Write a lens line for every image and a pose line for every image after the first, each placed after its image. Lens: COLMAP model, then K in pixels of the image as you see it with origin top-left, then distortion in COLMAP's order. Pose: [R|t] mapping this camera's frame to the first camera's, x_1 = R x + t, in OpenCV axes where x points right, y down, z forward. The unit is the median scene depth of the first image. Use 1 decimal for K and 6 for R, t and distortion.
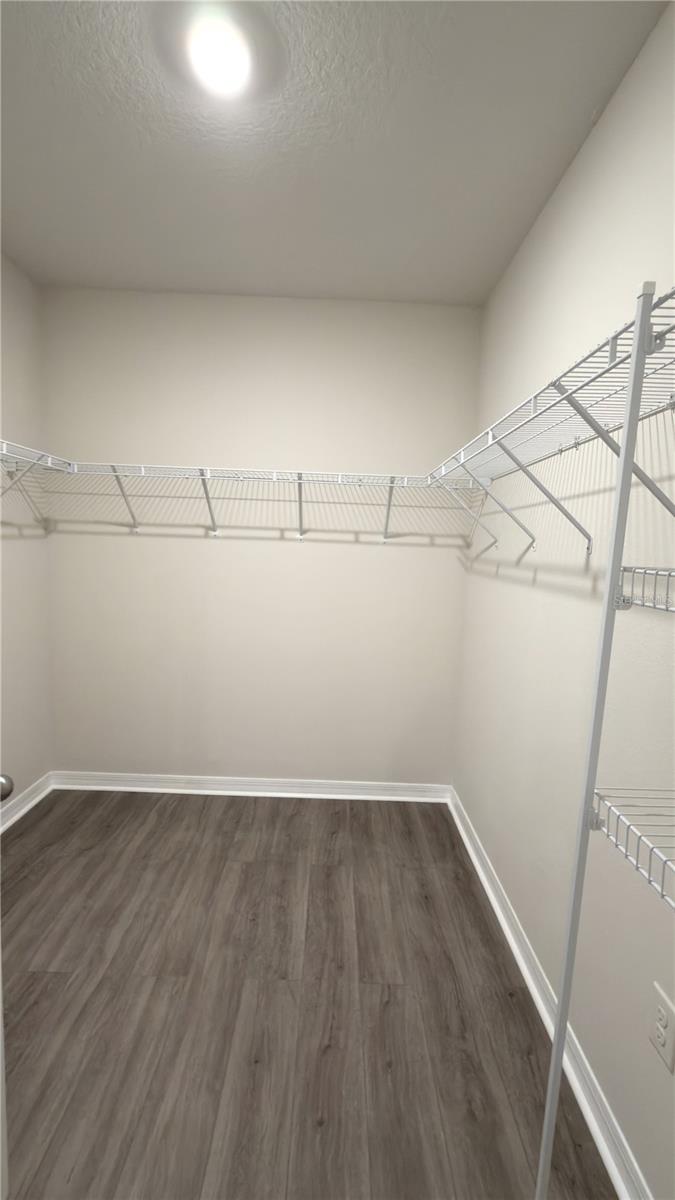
lens RADIAL K [[530.2, 0, 336.6], [0, 530.2, 599.3], [0, 0, 1]] dist [-0.002503, -0.000220]
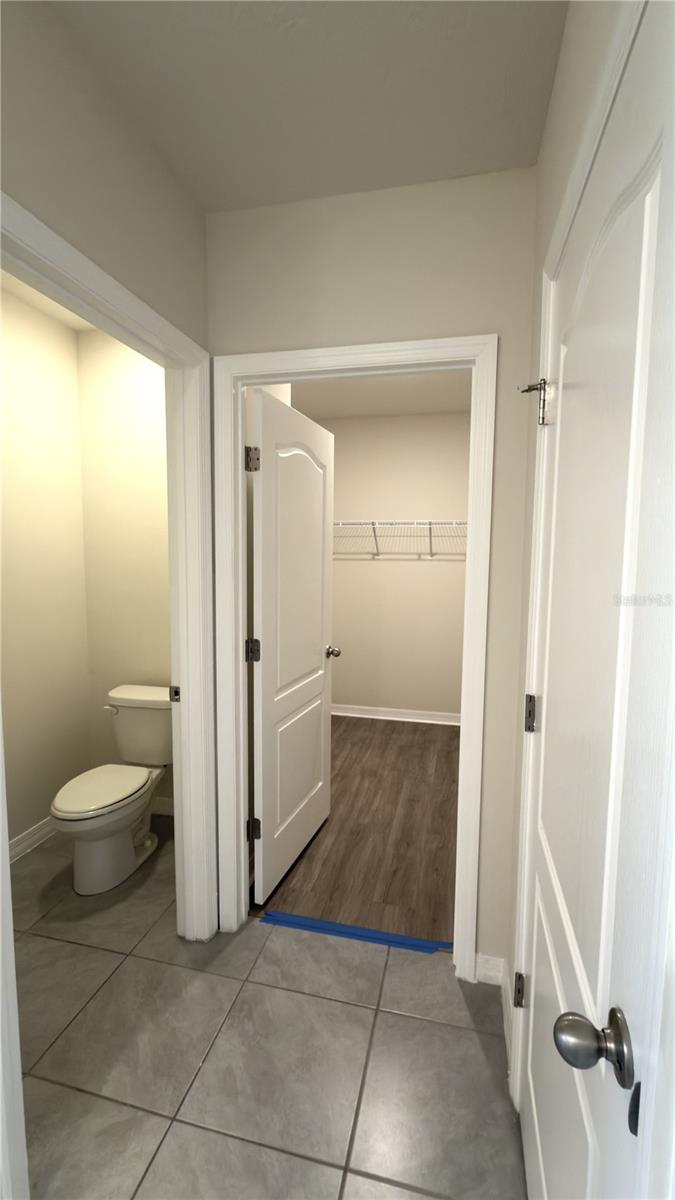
lens RADIAL K [[530.2, 0, 337.3], [0, 530.2, 601.6], [0, 0, 1]] dist [-0.002503, -0.000220]
pose [[0.971207, -0.006722, -0.238144, 0.043933], [0.001352, 0.999741, -0.022708, 0.057355], [0.238235, 0.021732, 0.970964, -0.714102]]
